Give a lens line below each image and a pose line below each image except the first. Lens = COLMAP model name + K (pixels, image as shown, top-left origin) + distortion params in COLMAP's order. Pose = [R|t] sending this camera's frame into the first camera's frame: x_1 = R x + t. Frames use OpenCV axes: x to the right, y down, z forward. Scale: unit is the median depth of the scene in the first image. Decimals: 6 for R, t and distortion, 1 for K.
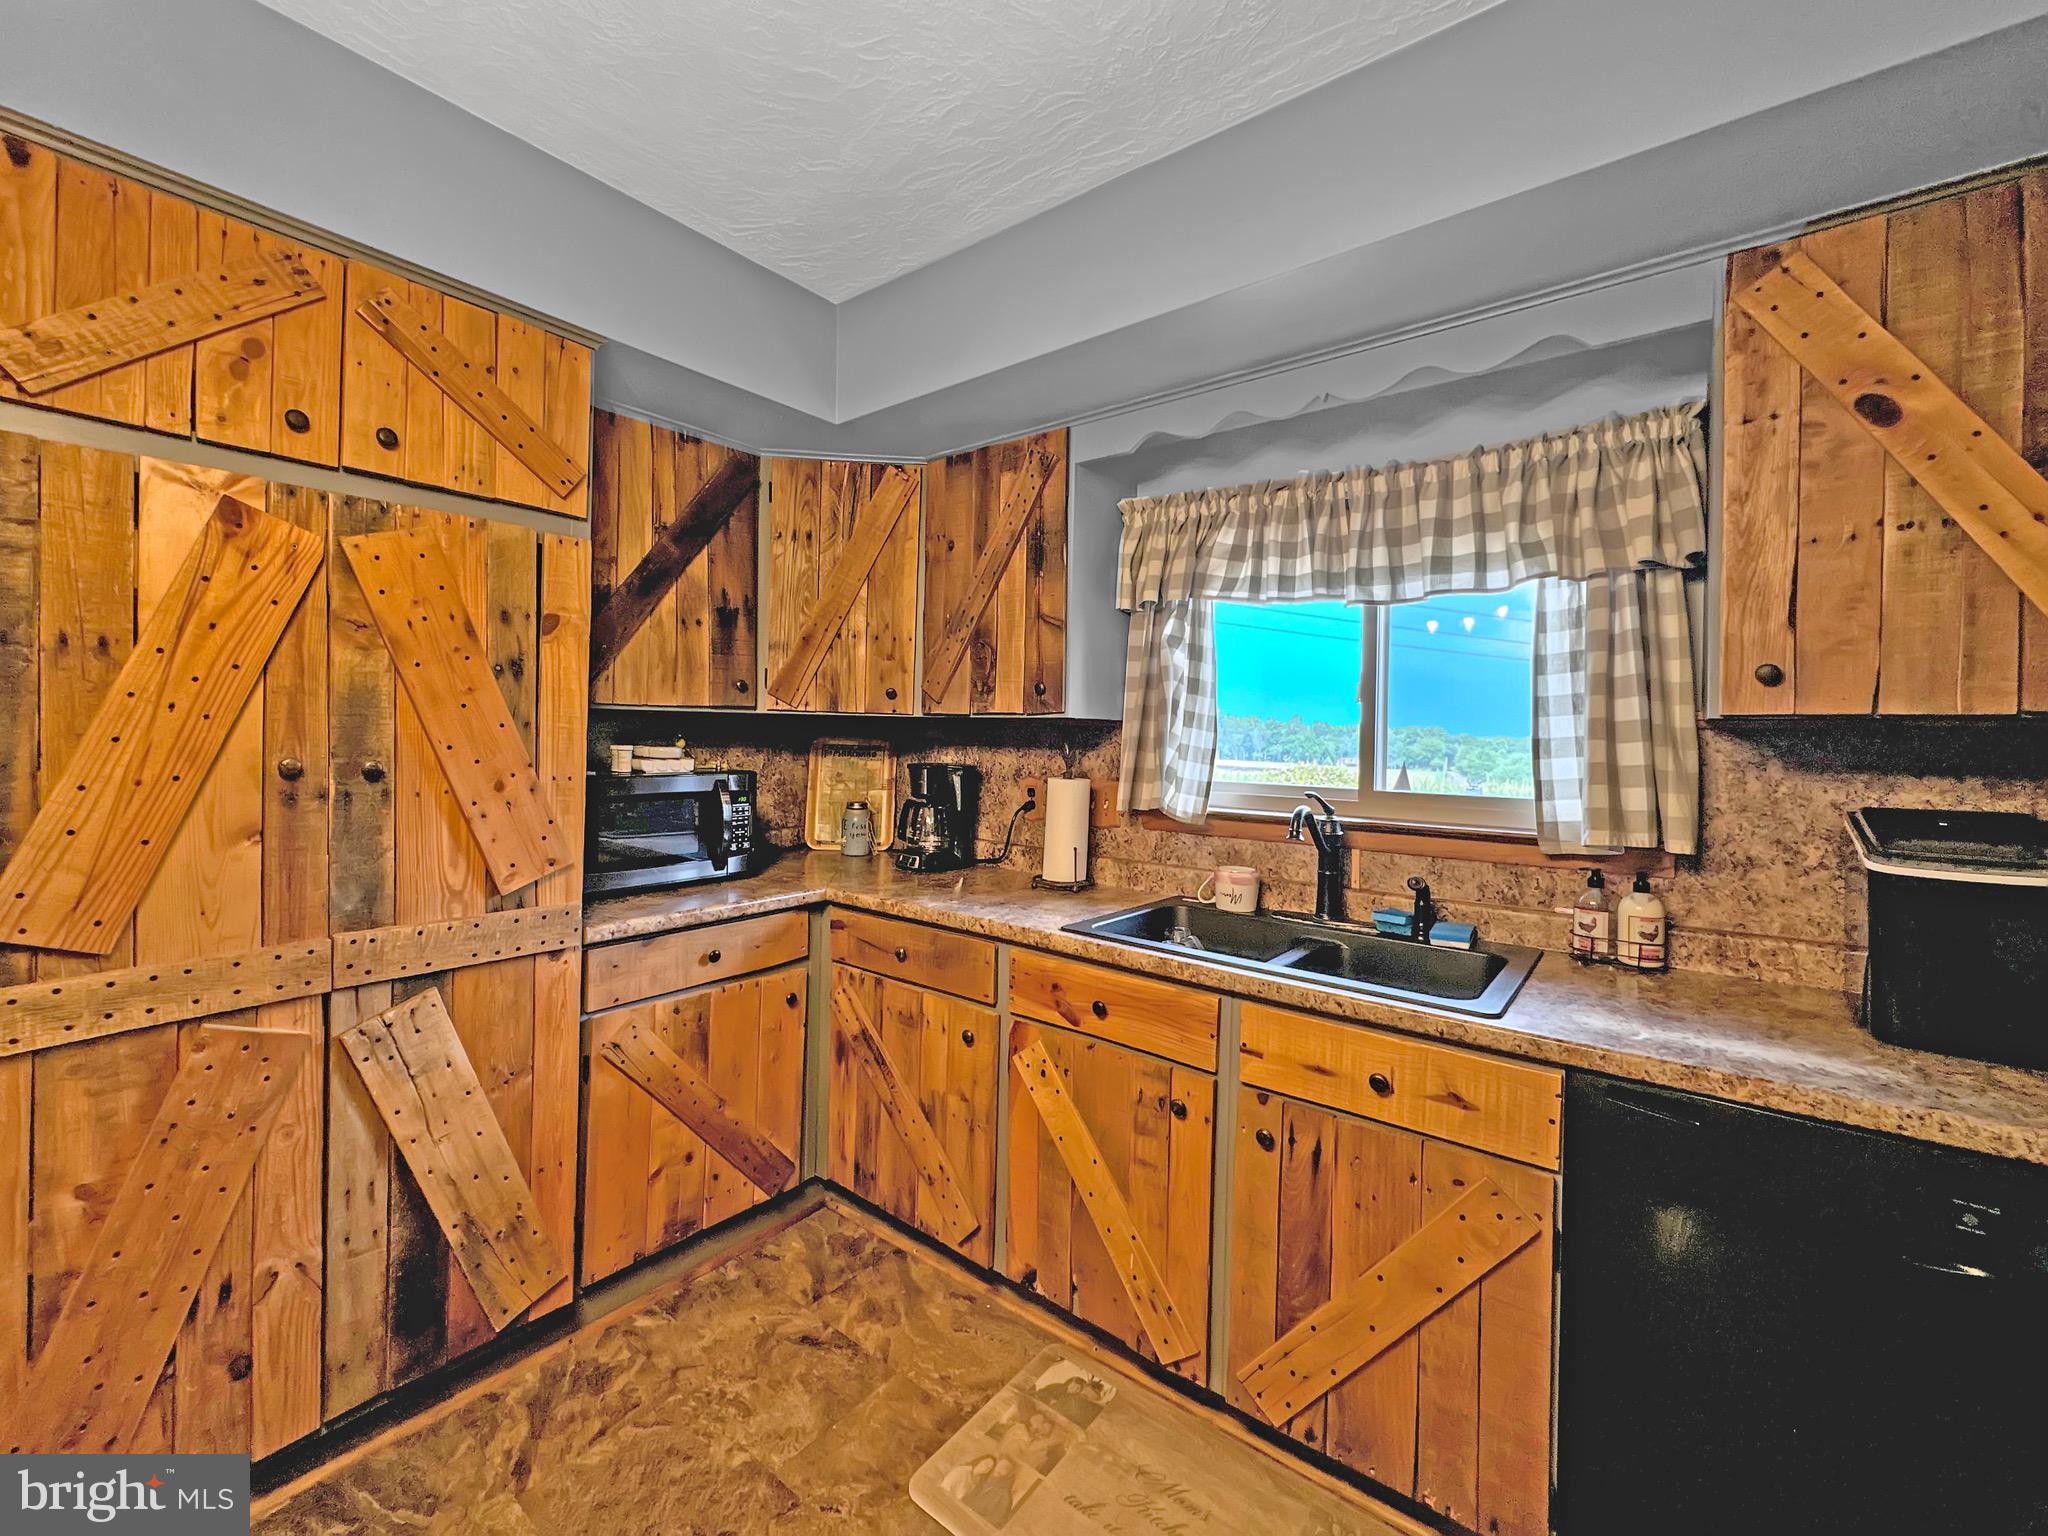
lens RADIAL K [[822.4, 0, 1024.6], [0, 822.4, 740.2], [0, 0, 1]] dist [-0.002505, 0.000383]
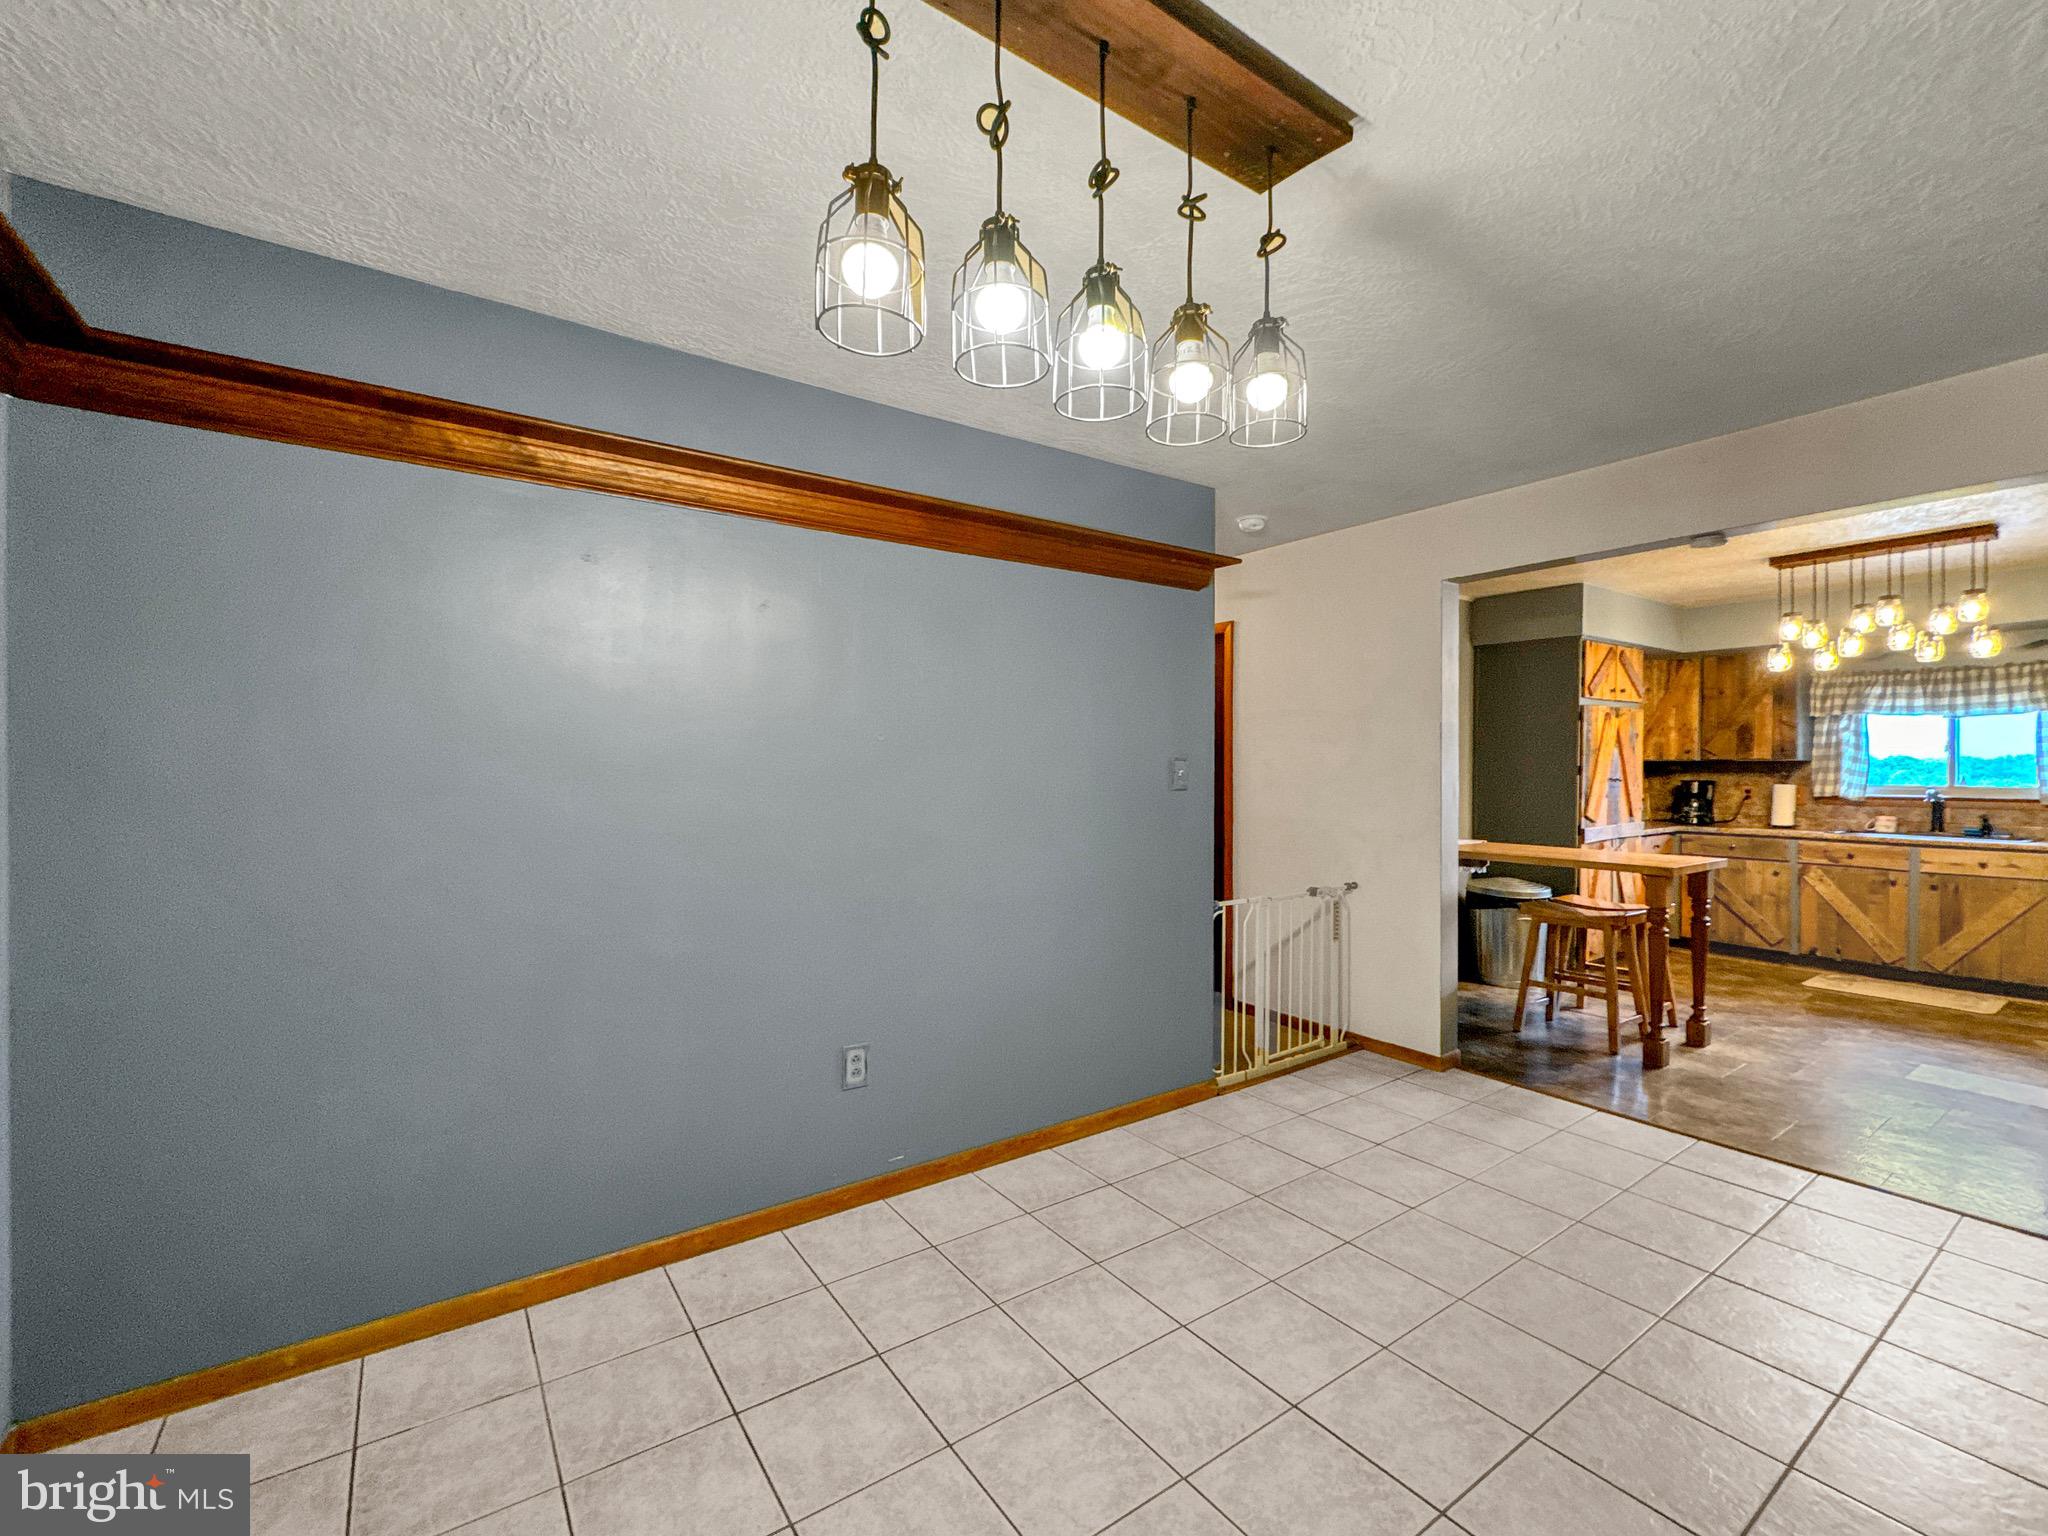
lens RADIAL K [[869.6, 0, 976.0], [0, 869.6, 771.1], [0, 0, 1]] dist [0.000412, 0.000805]
pose [[0.950792, -0.016173, -0.309408, -1.845875], [0.014520, 0.999865, -0.007645, -0.011935], [0.309490, 0.002776, 0.950899, -2.861015]]
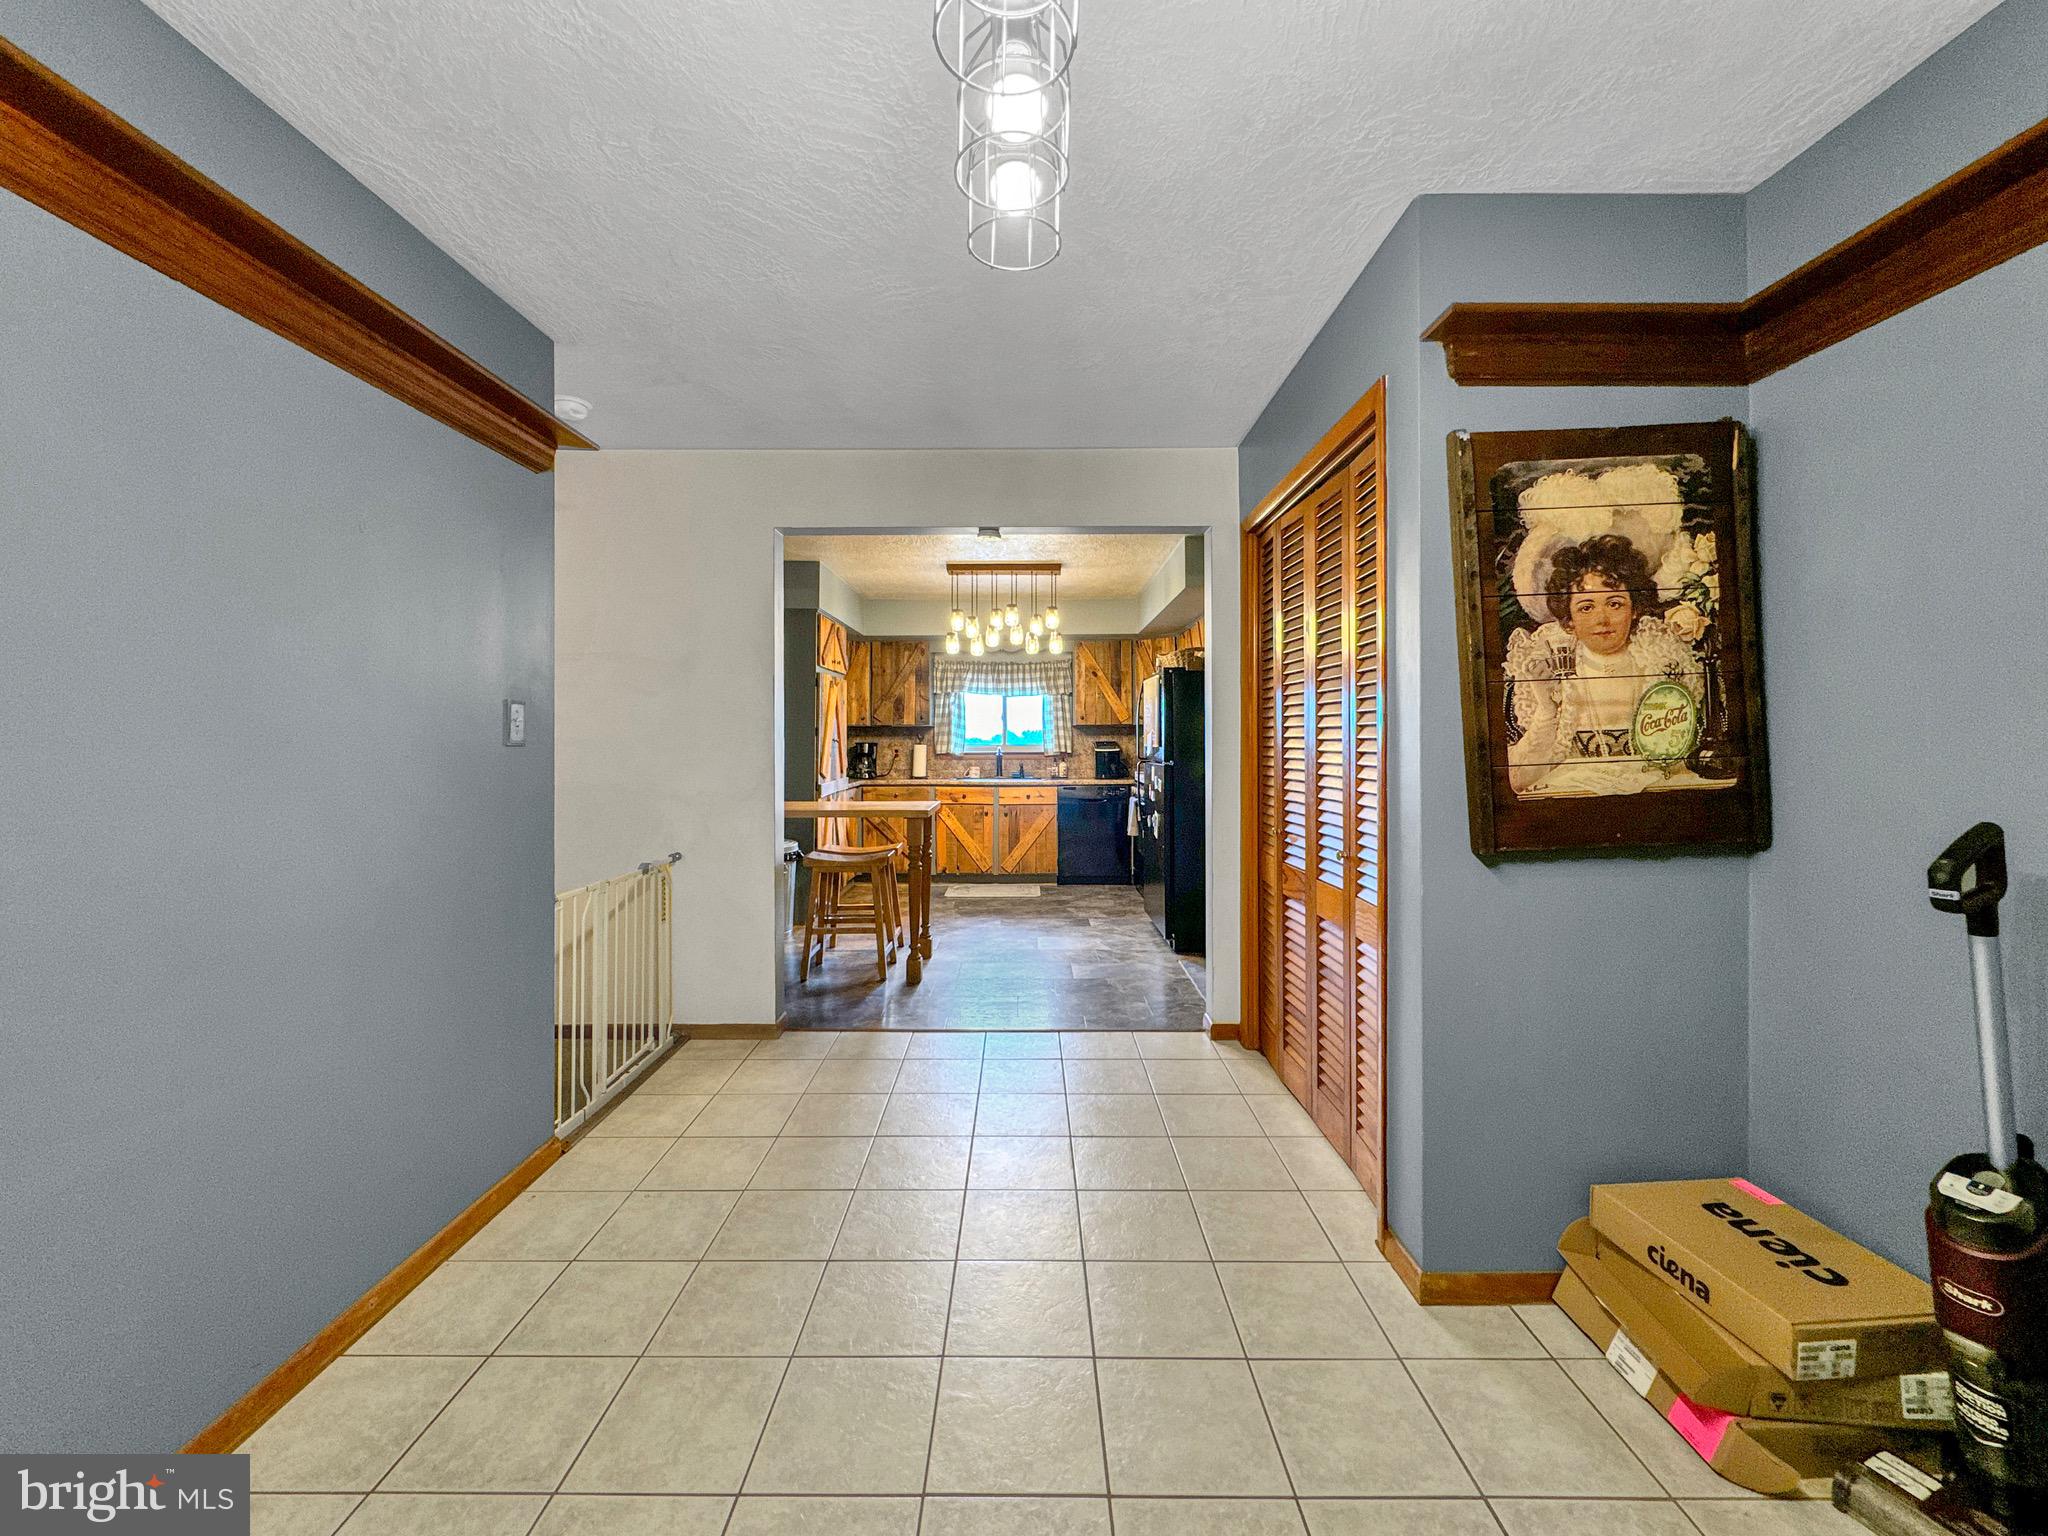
lens RADIAL K [[882.1, 0, 1018.7], [0, 882.1, 739.8], [0, 0, 1]] dist [-0.000605, 0.000576]
pose [[0.787136, -0.019853, 0.616460, -2.245749], [0.021392, 0.999759, 0.004881, 0.022836], [-0.616408, 0.009345, 0.787371, -2.477122]]
